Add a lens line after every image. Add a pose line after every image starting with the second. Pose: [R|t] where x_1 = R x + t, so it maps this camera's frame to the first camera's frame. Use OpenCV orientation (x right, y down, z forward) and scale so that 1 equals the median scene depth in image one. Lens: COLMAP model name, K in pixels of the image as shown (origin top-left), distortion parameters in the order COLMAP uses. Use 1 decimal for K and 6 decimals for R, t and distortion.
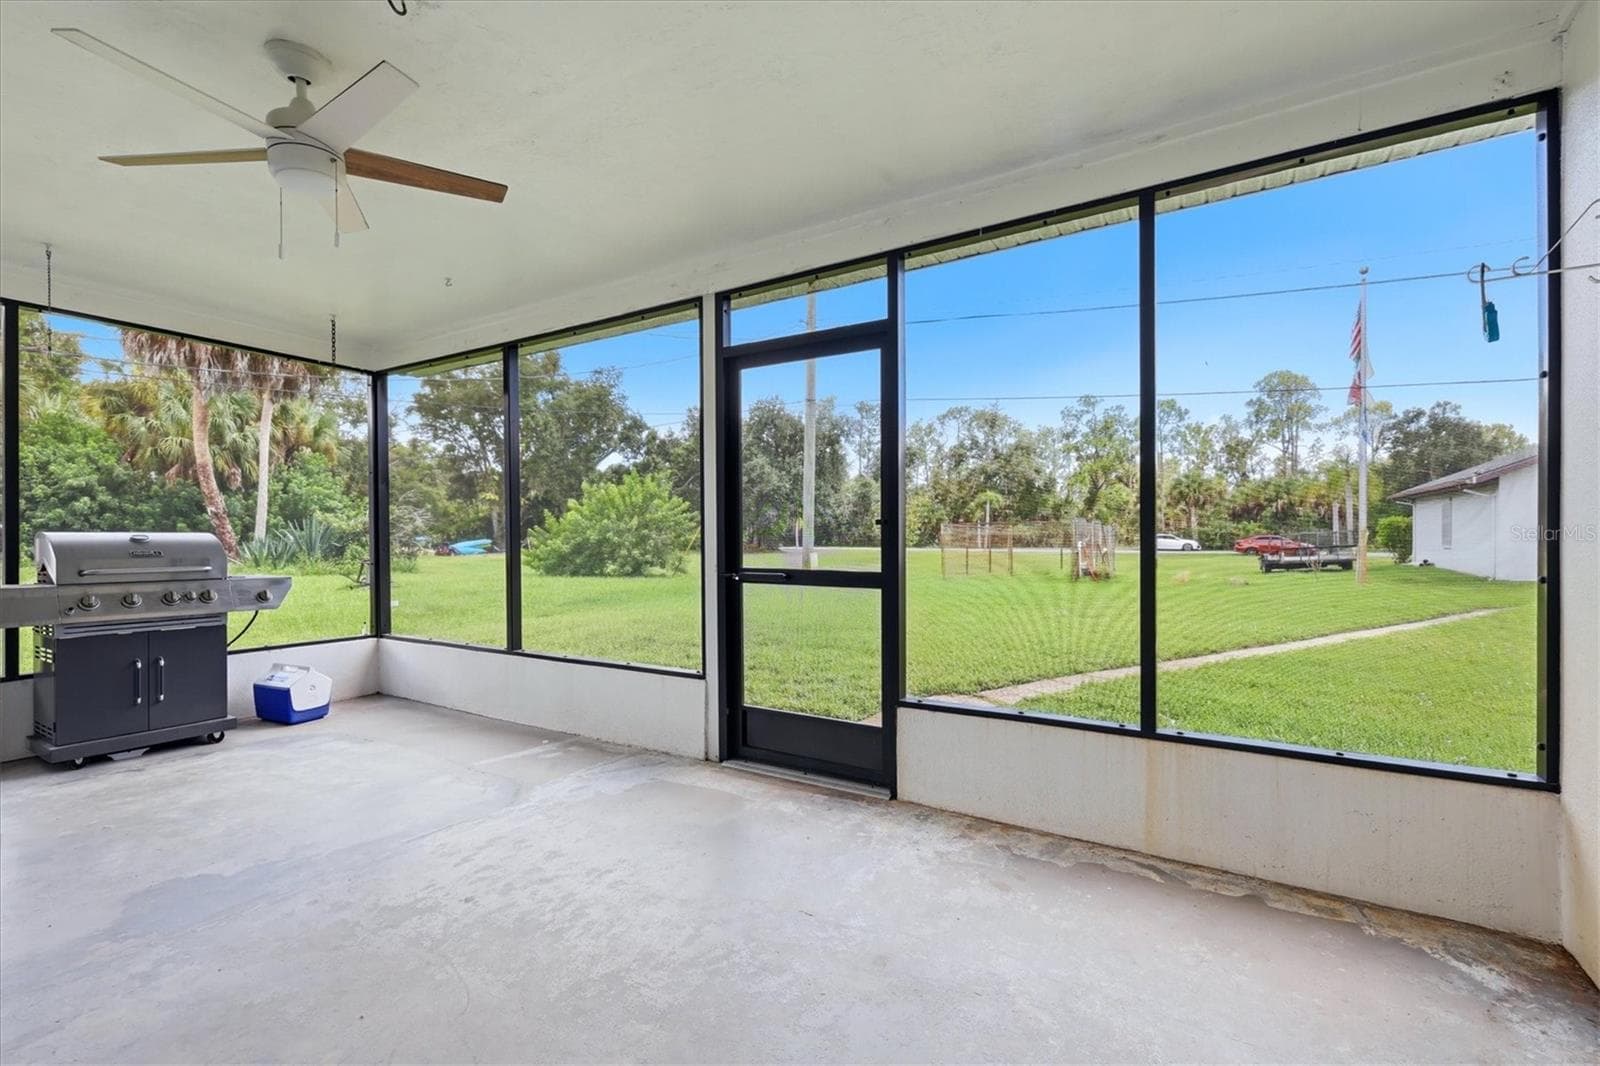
lens RADIAL K [[709.8, 0, 796.4], [0, 709.8, 527.3], [0, 0, 1]] dist [0.002250, 0.000688]
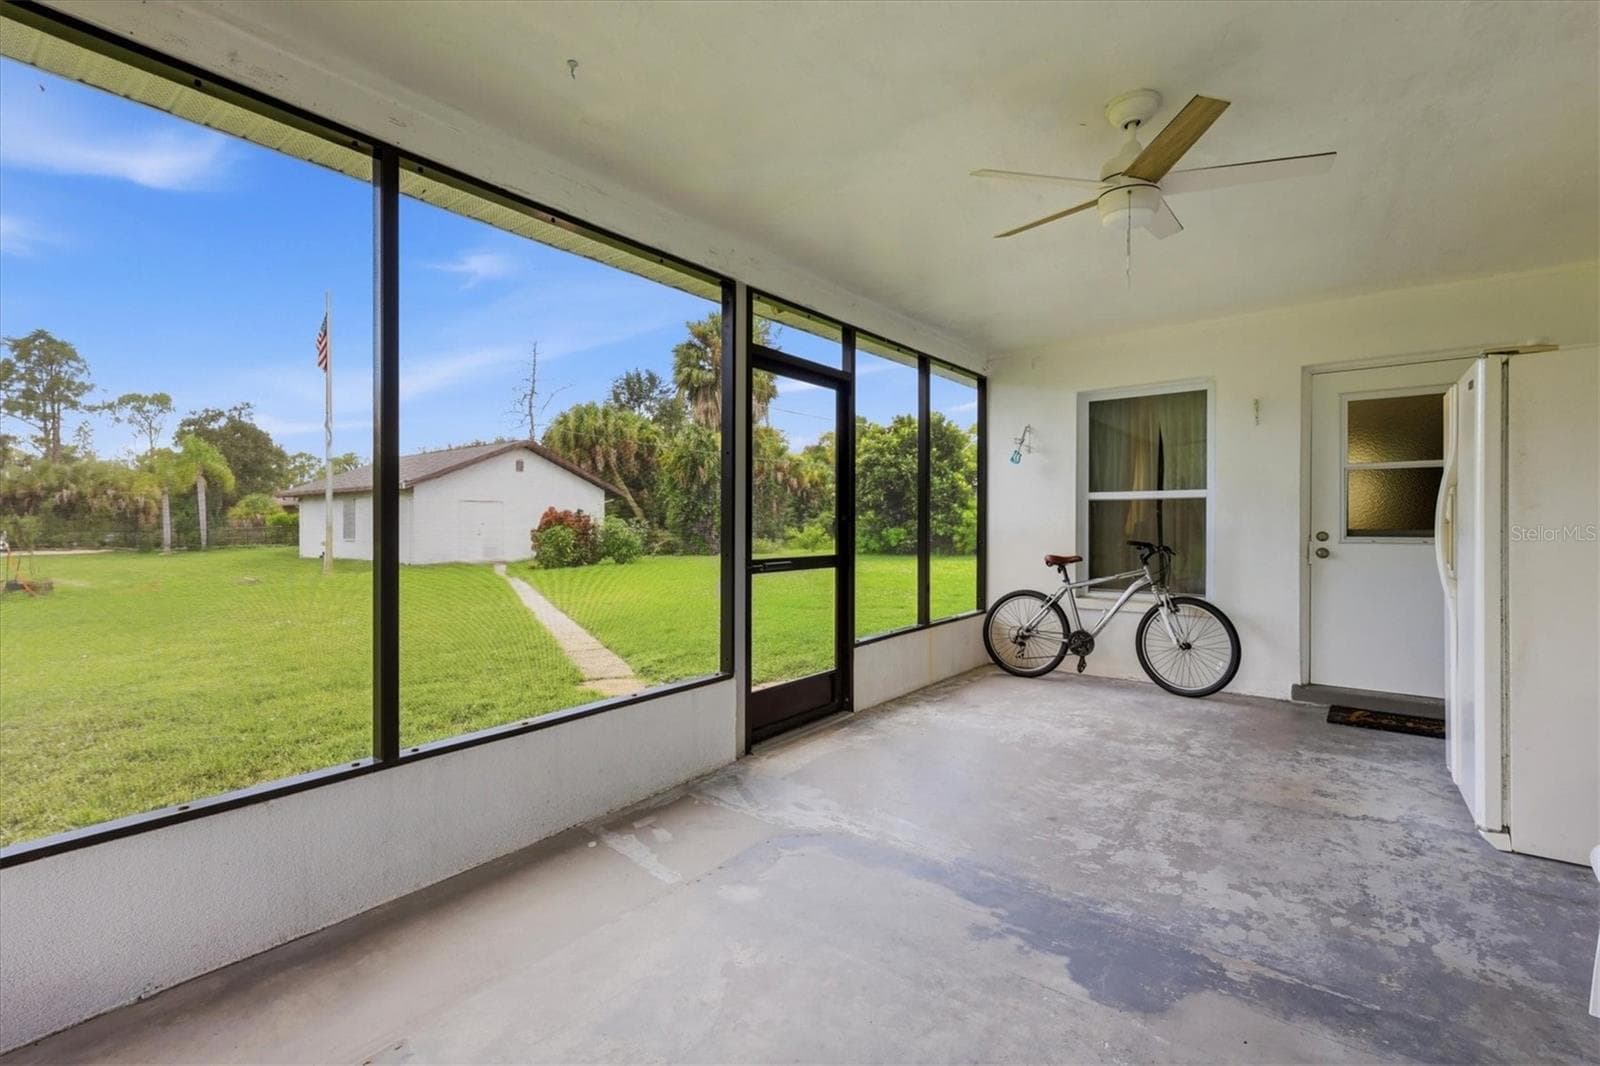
lens RADIAL K [[709.8, 0, 796.4], [0, 709.8, 527.3], [0, 0, 1]] dist [0.002250, 0.000688]
pose [[0.099397, 0.000290, 0.995048, -0.165969], [-0.005926, 0.999982, 0.000300, 0.001424], [-0.995030, -0.005926, 0.099397, 0.126034]]
